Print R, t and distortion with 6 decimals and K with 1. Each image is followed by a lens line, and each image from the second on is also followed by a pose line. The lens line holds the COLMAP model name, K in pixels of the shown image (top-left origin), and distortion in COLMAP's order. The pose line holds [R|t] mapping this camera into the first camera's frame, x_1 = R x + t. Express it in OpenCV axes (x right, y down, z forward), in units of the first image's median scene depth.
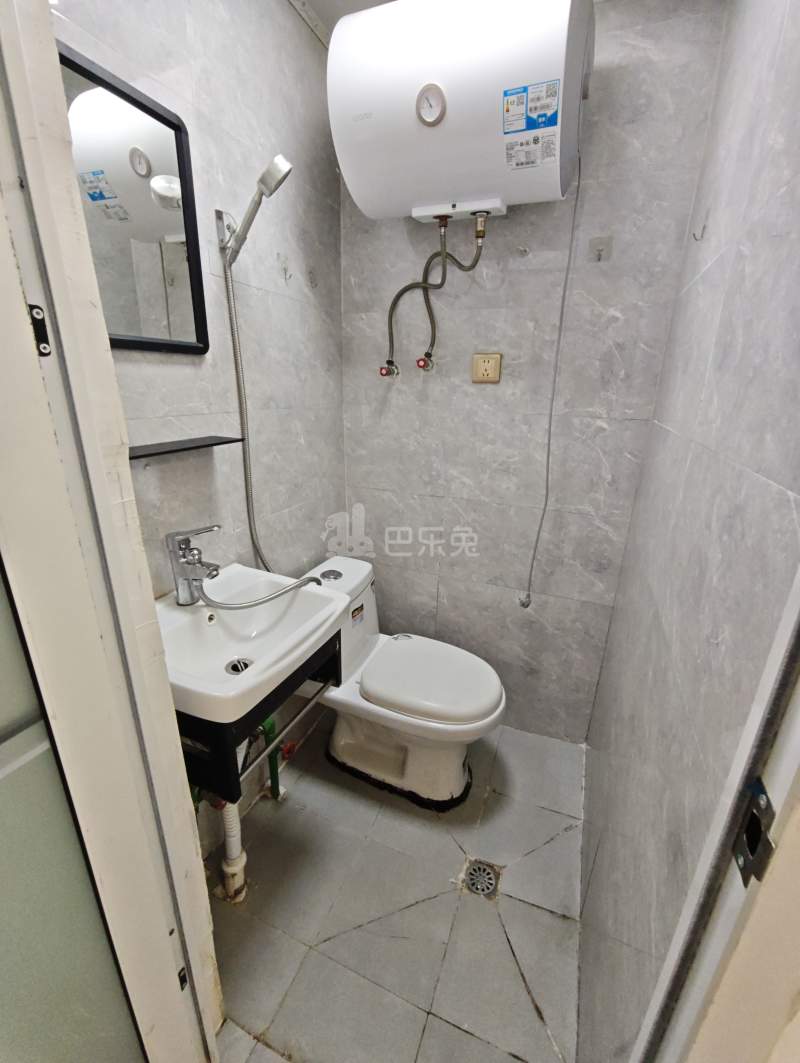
lens RADIAL K [[446.2, 0, 402.7], [0, 446.2, 533.9], [0, 0, 1]] dist [0.003369, 0.000686]
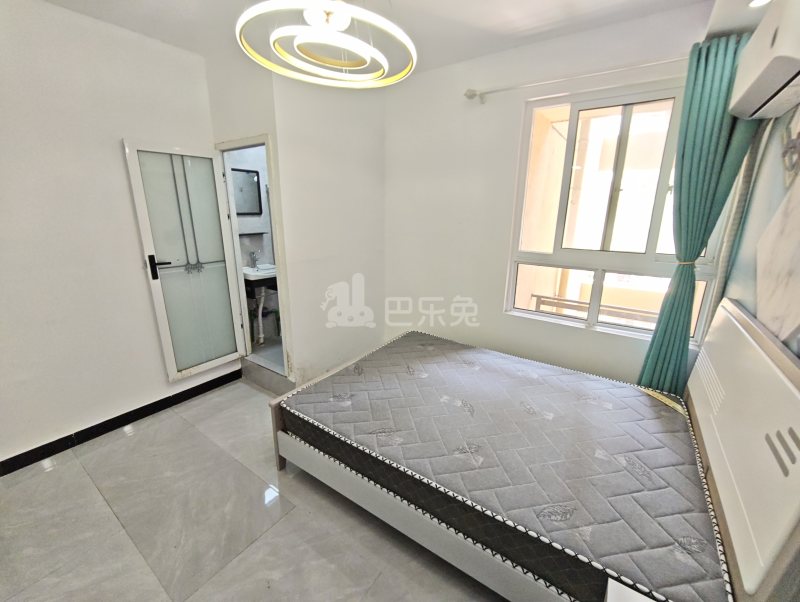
lens RADIAL K [[335.8, 0, 396.9], [0, 335.8, 295.7], [0, 0, 1]] dist [0.003369, 0.000686]
pose [[0.974512, 0.043878, -0.220005, 1.805979], [-0.058725, 0.996384, -0.061405, 0.592939], [0.216515, 0.072760, 0.973564, -2.109577]]
